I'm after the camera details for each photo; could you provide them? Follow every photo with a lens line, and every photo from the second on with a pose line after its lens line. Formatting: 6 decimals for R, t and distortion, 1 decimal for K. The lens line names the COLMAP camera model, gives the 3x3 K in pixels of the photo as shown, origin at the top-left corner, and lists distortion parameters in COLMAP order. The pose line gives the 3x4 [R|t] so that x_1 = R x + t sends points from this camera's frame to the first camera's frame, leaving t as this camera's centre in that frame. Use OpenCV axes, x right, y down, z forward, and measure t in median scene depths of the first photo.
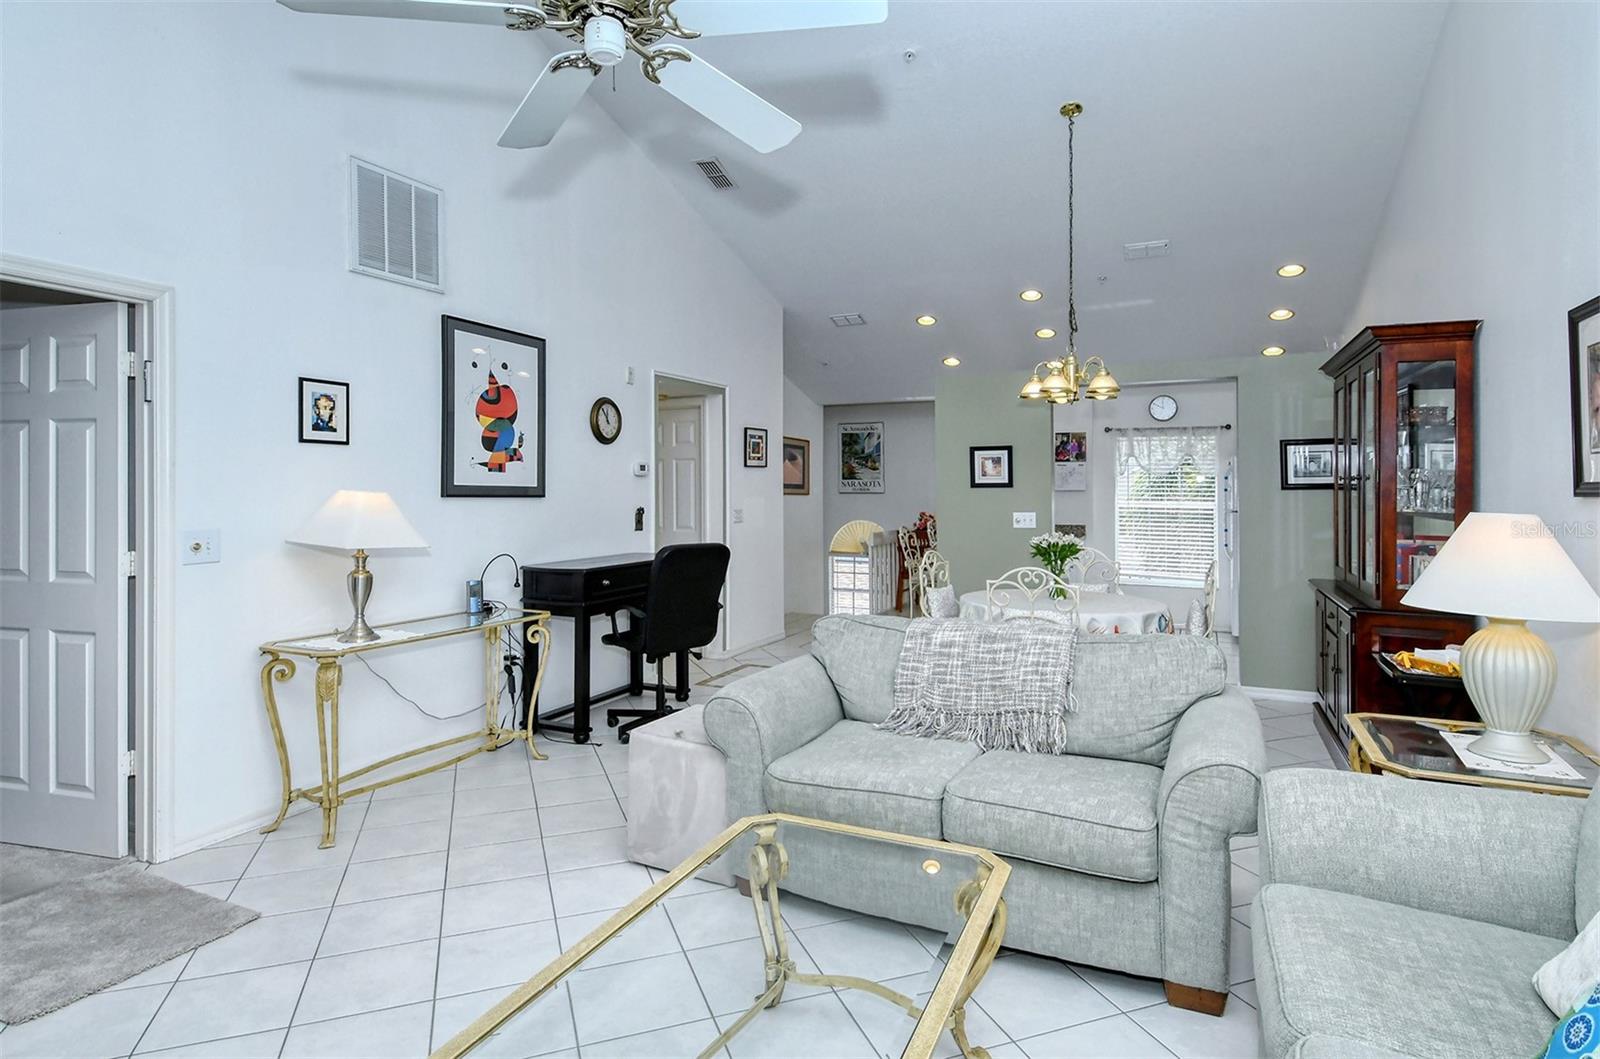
lens RADIAL K [[792.7, 0, 806.5], [0, 792.7, 480.4], [0, 0, 1]] dist [0.026594, -0.016789]
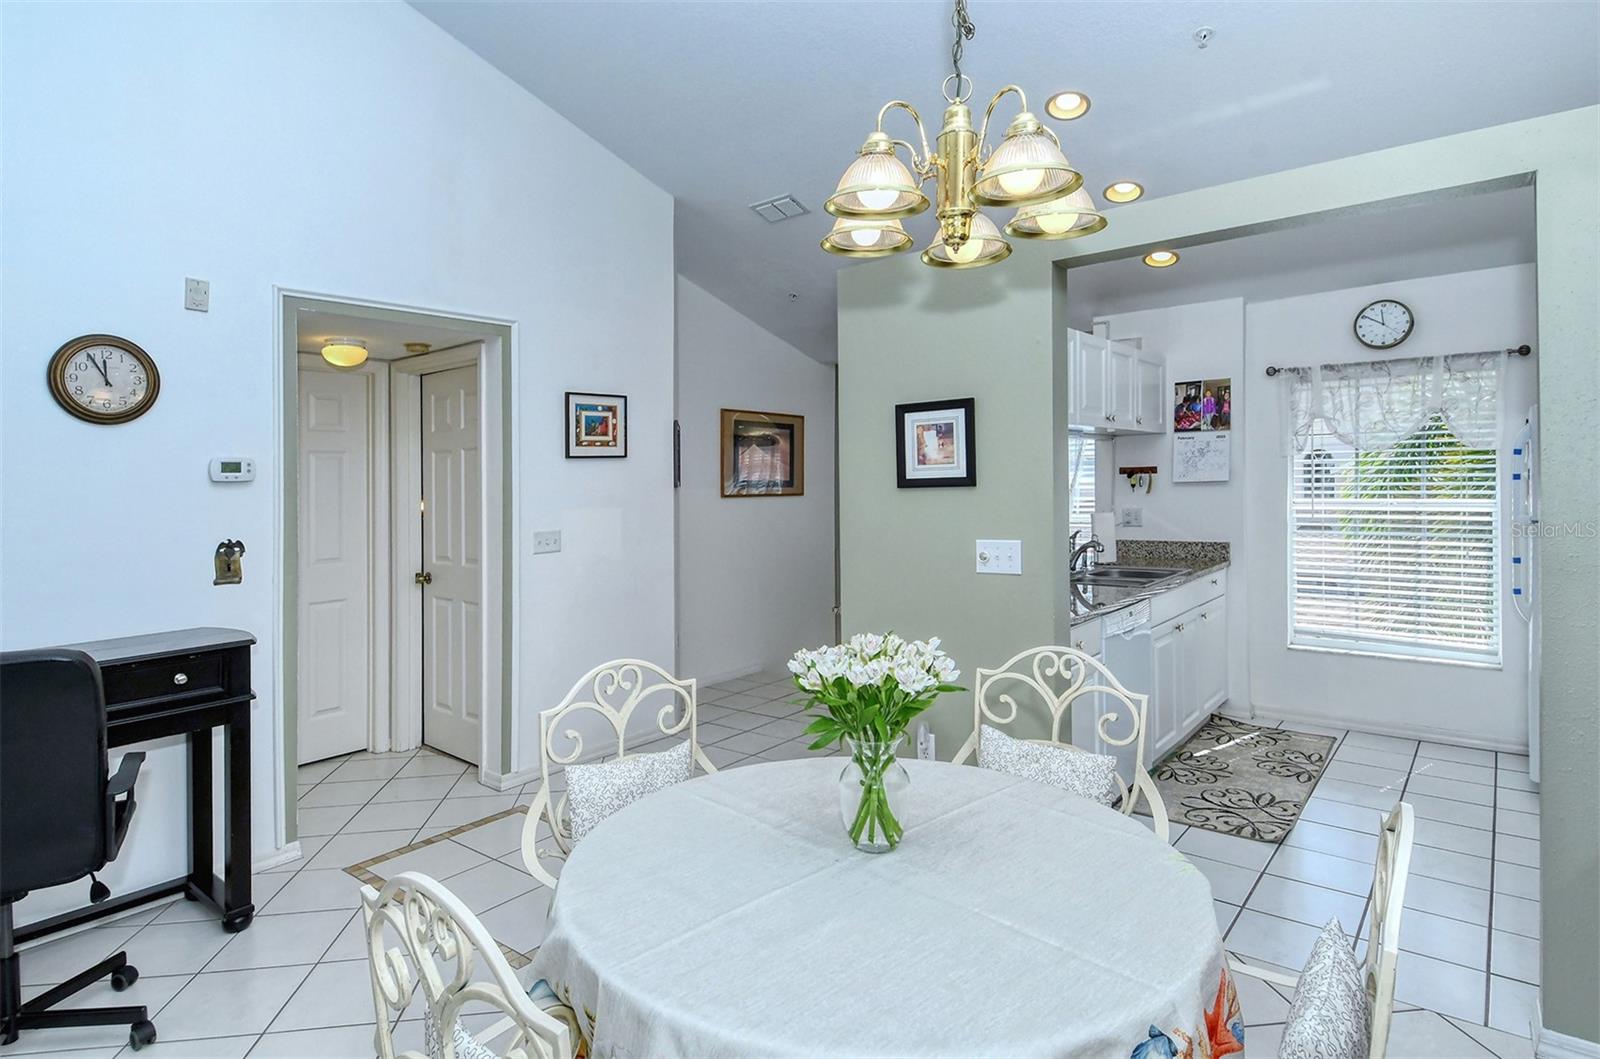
lens RADIAL K [[844.9, 0, 769.4], [0, 844.9, 488.4], [0, 0, 1]] dist [0.032215, -0.019525]
pose [[0.969279, -0.020612, -0.245099, 0.226635], [0.025905, 0.999495, 0.018388, -0.002137], [0.244596, -0.024173, 0.969324, 0.412855]]
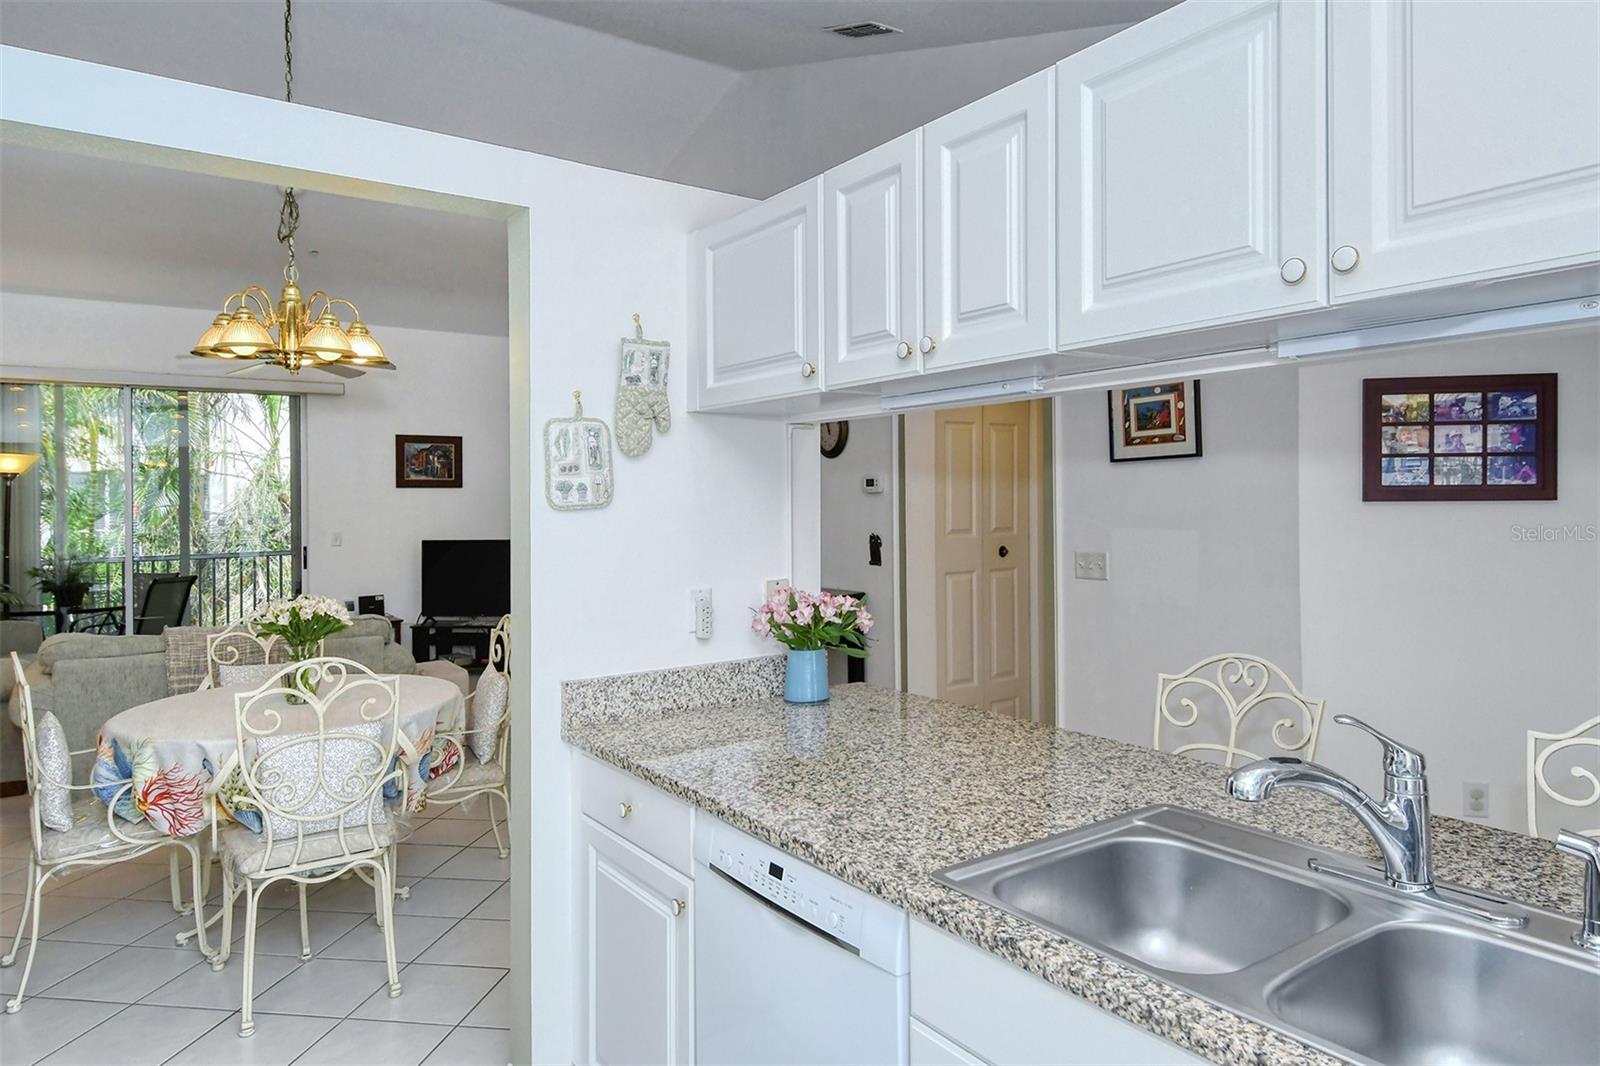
lens RADIAL K [[1002.3, 0, 793.6], [0, 1002.3, 509.6], [0, 0, 1]] dist [0.002026, -0.000001]
pose [[-0.487151, 0.012769, -0.873224, 0.528900], [0.019928, 0.999795, 0.003503, 0.005049], [0.873090, -0.015696, -0.487306, 1.117944]]
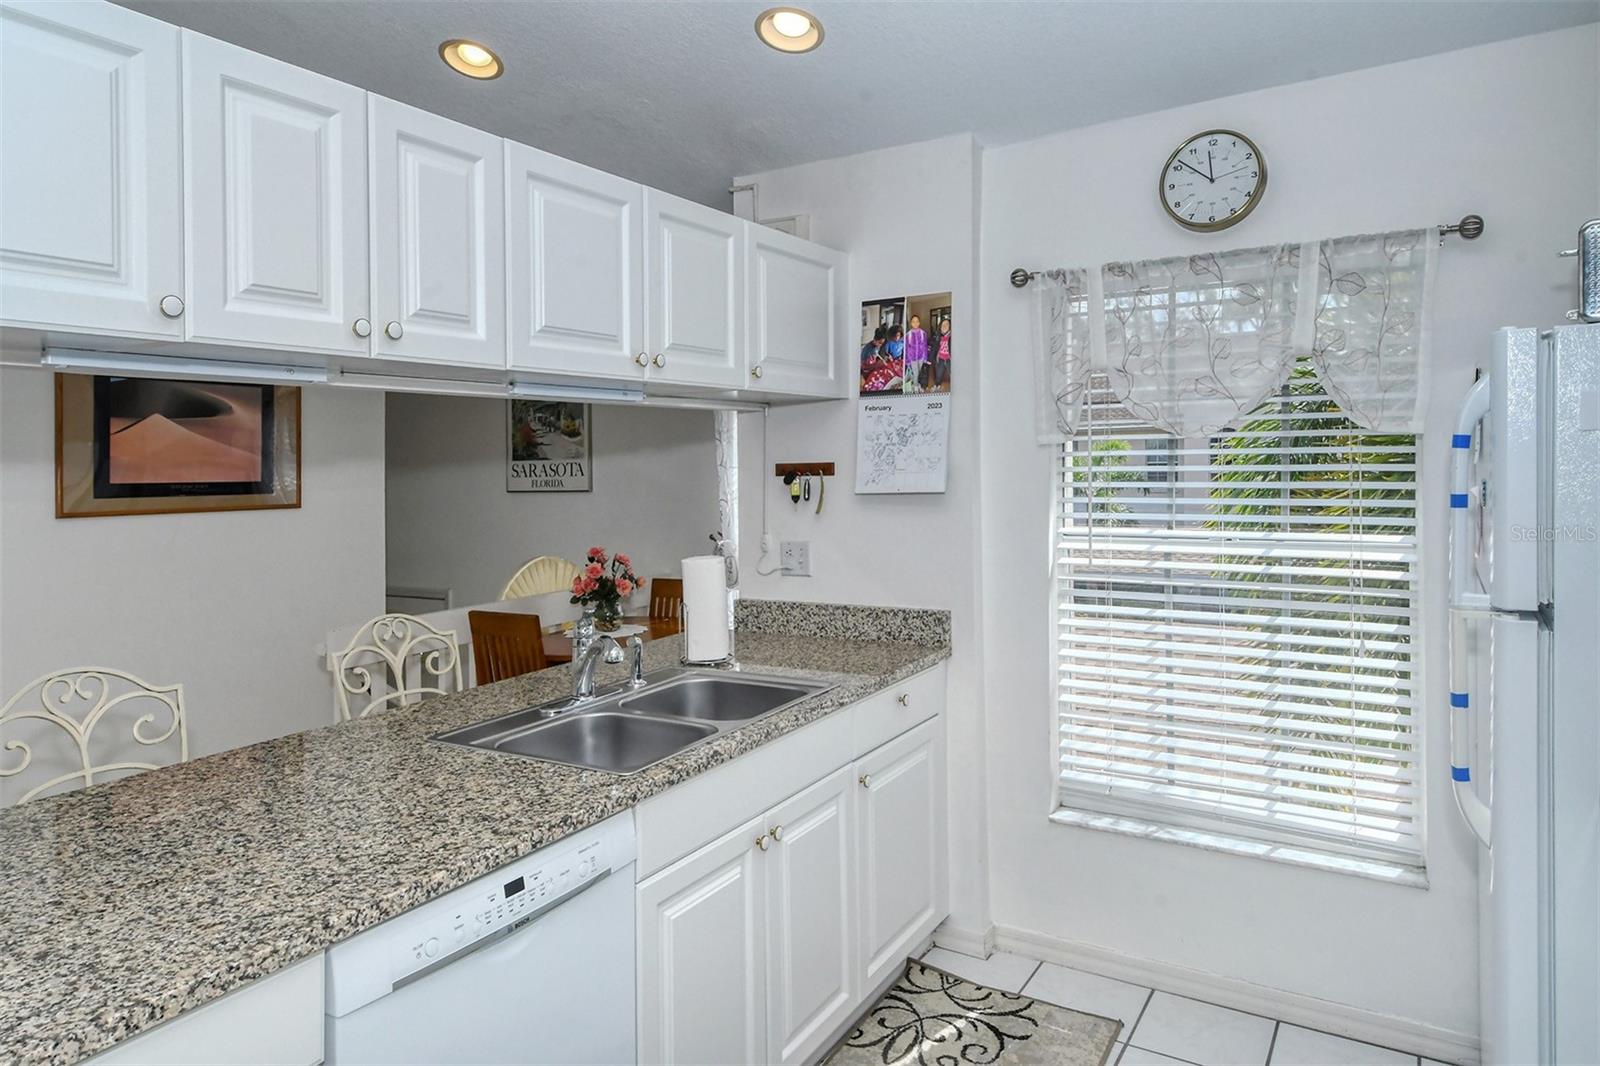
lens RADIAL K [[994.7, 0, 797.6], [0, 994.7, 475.8], [0, 0, 1]] dist [0.037914, -0.000527]
pose [[0.995163, -0.019877, -0.096200, 0.415993], [0.022384, 0.999436, 0.025050, -0.004638], [0.095648, -0.027082, 0.995047, 0.795050]]
